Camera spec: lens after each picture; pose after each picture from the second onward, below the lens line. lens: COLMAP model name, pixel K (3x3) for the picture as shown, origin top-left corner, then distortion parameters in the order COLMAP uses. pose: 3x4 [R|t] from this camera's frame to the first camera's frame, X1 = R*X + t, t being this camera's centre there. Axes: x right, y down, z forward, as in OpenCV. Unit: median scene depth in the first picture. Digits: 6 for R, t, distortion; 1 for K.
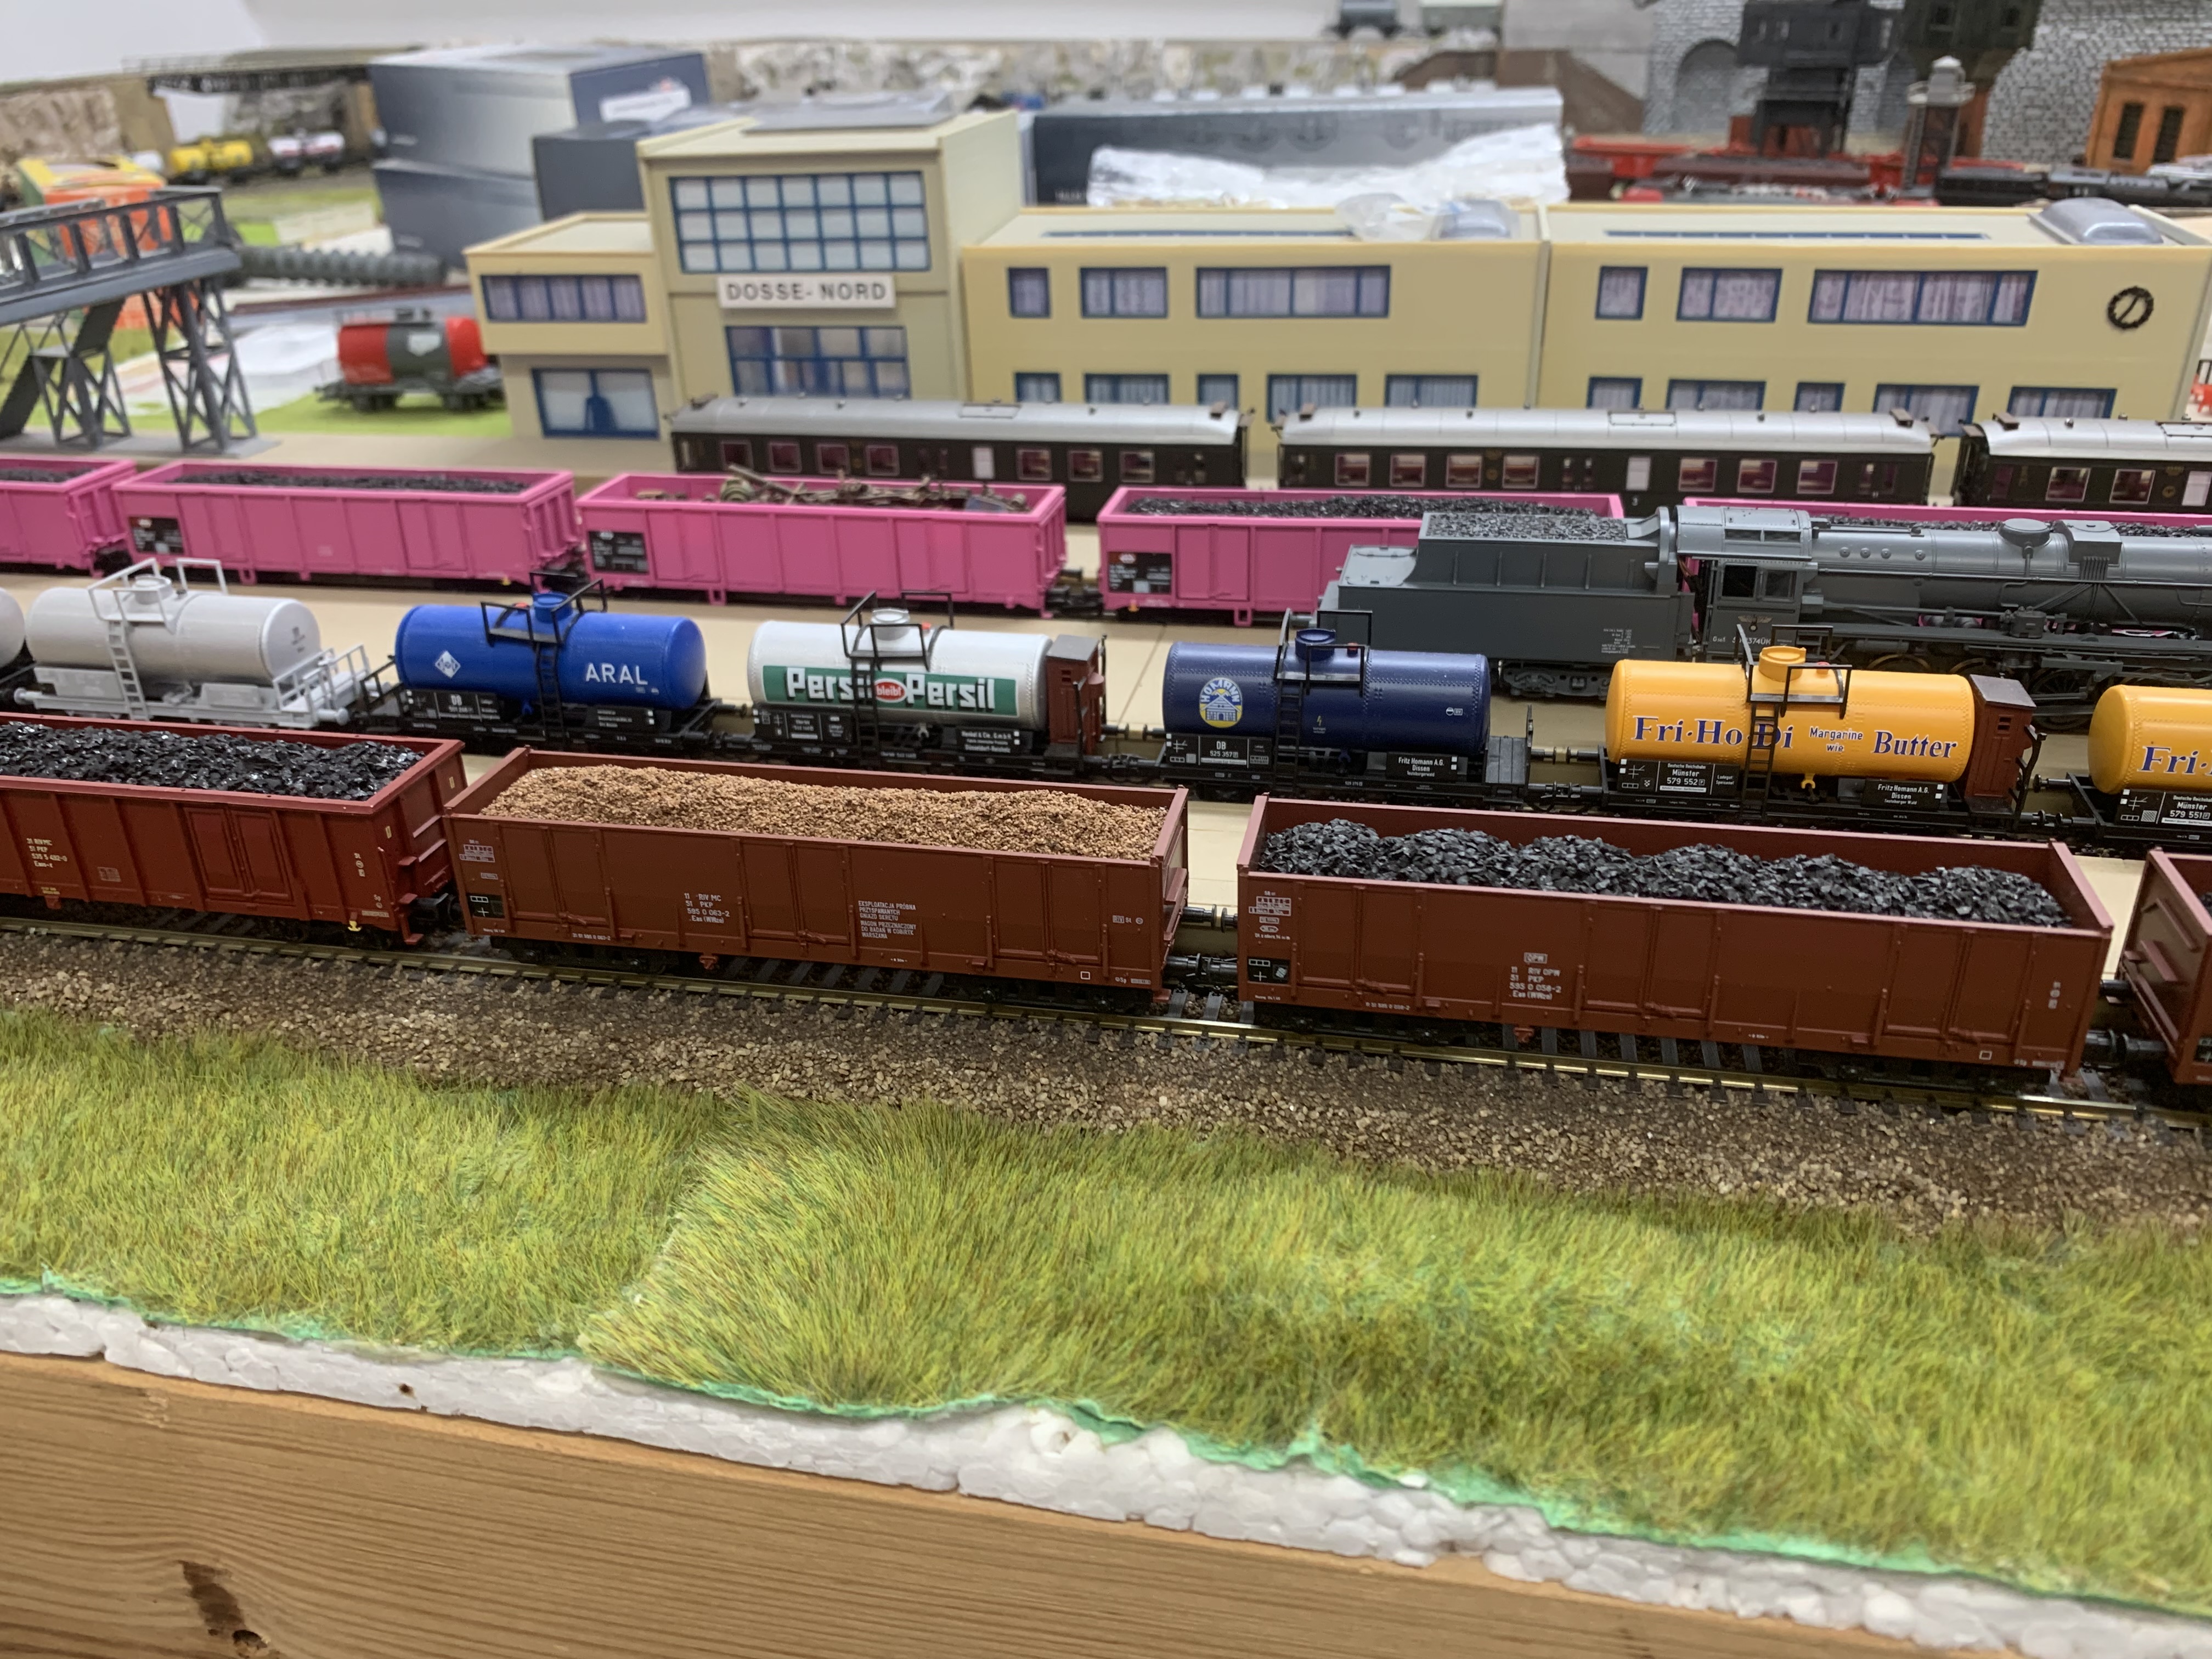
lens RADIAL K [[1808.0, 0, 1105.2], [0, 1808.0, 977.0], [0, 0, 1]] dist [-0.011549, 0.000723]
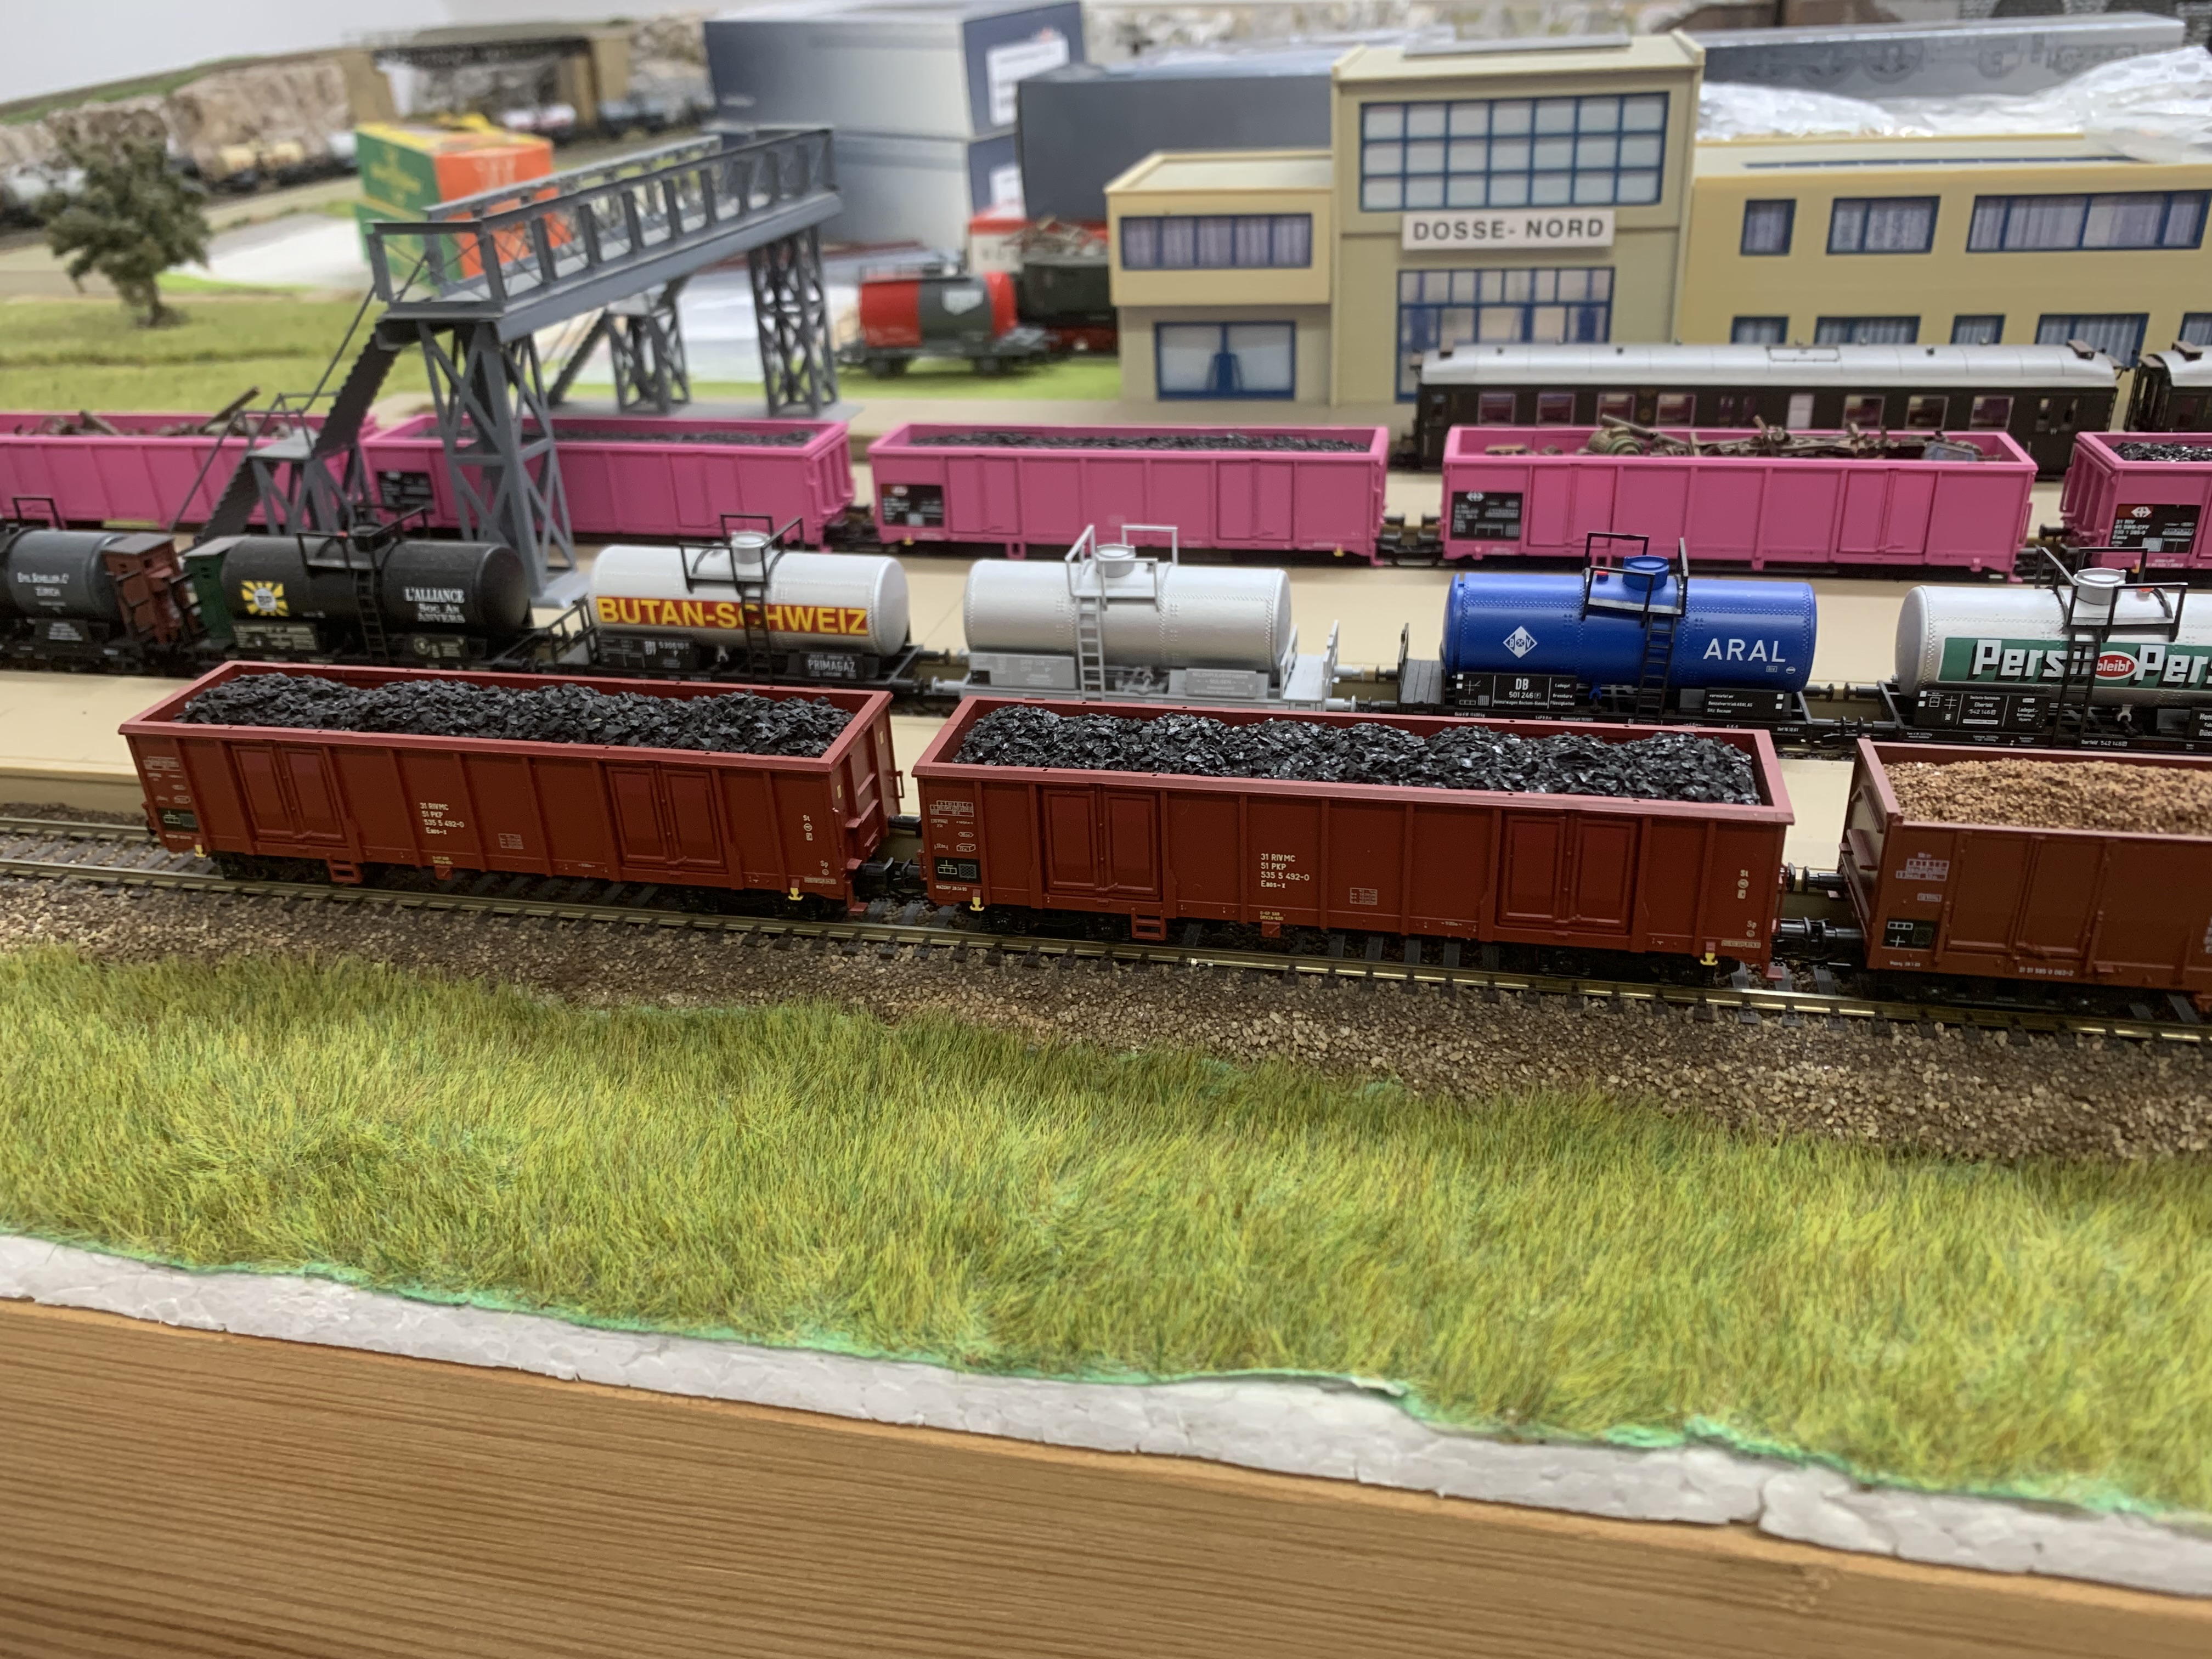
lens RADIAL K [[1808.0, 0, 1105.2], [0, 1808.0, 977.0], [0, 0, 1]] dist [-0.011549, 0.000723]
pose [[0.999897, -0.012913, -0.006197, -0.440515], [0.012949, 0.999899, 0.005866, -0.018342], [0.006120, -0.005946, 0.999964, 0.117394]]
